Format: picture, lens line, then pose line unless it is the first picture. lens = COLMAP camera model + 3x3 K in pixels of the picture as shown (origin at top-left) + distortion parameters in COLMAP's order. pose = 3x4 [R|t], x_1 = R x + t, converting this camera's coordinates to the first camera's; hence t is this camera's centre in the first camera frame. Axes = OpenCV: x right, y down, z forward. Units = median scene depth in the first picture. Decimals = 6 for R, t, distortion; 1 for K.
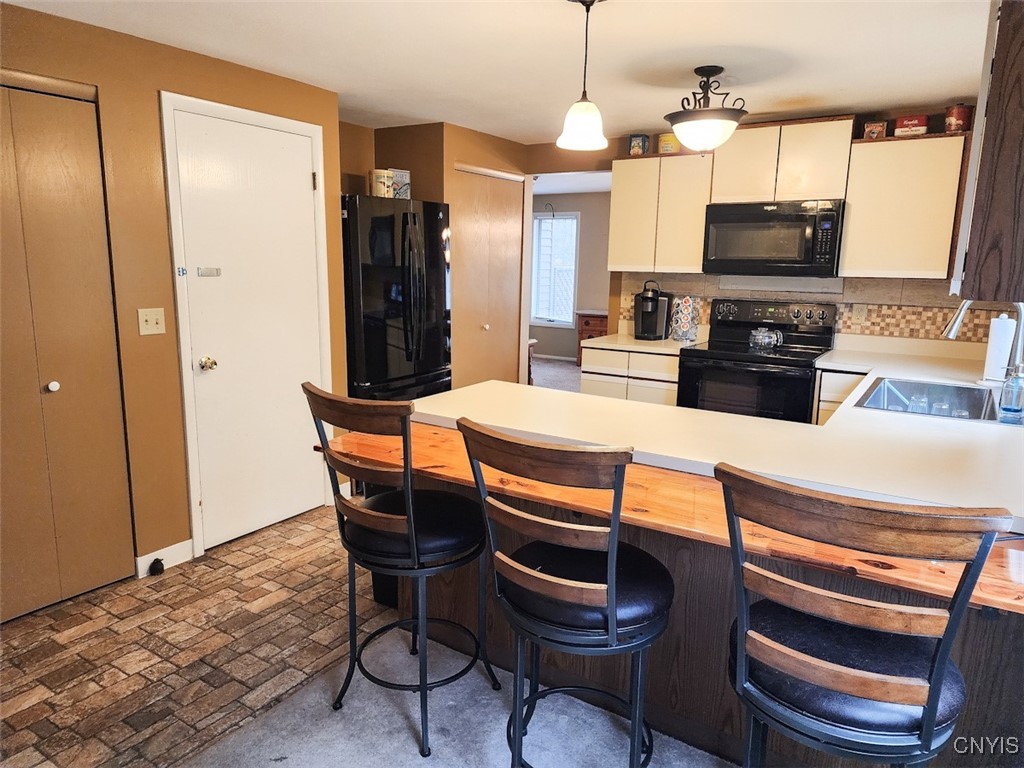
lens RADIAL K [[685.4, 0, 512.0], [0, 685.4, 384.0], [0, 0, 1]] dist [0.099861, -0.102622]
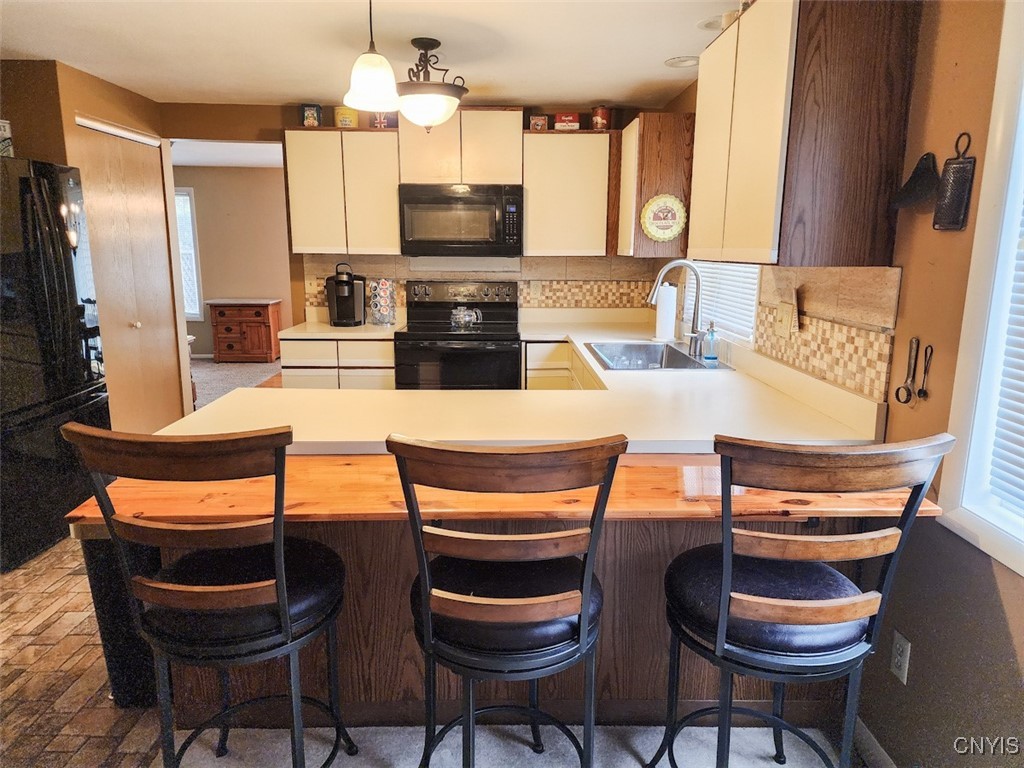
lens RADIAL K [[680.2, 0, 509.6], [0, 680.2, 378.6], [0, 0, 1]] dist [0.104097, -0.095437]
pose [[0.836576, -0.117985, 0.534995, -0.142838], [0.109923, 0.992825, 0.047065, -0.014109], [-0.536710, 0.019434, 0.843543, 0.100906]]
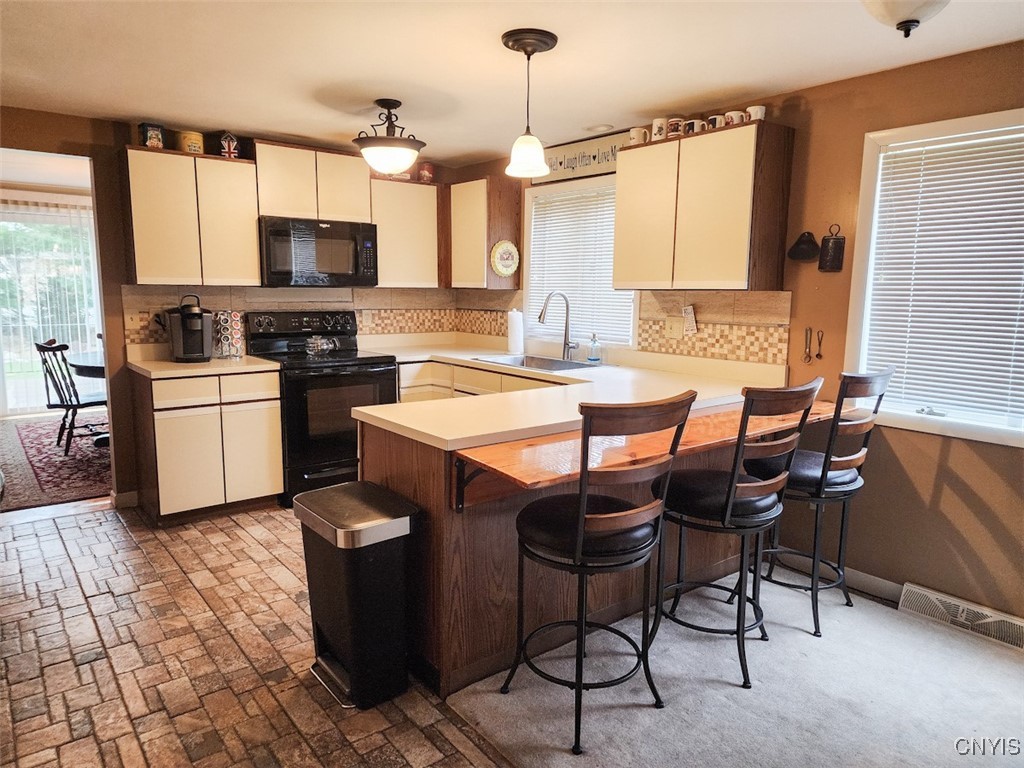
lens RADIAL K [[685.4, 0, 512.0], [0, 685.4, 384.0], [0, 0, 1]] dist [0.099861, -0.102622]
pose [[0.327028, -0.150363, 0.932976, -0.566234], [0.169269, 0.980615, 0.098708, -0.063808], [-0.929732, 0.125643, 0.346140, 0.365910]]
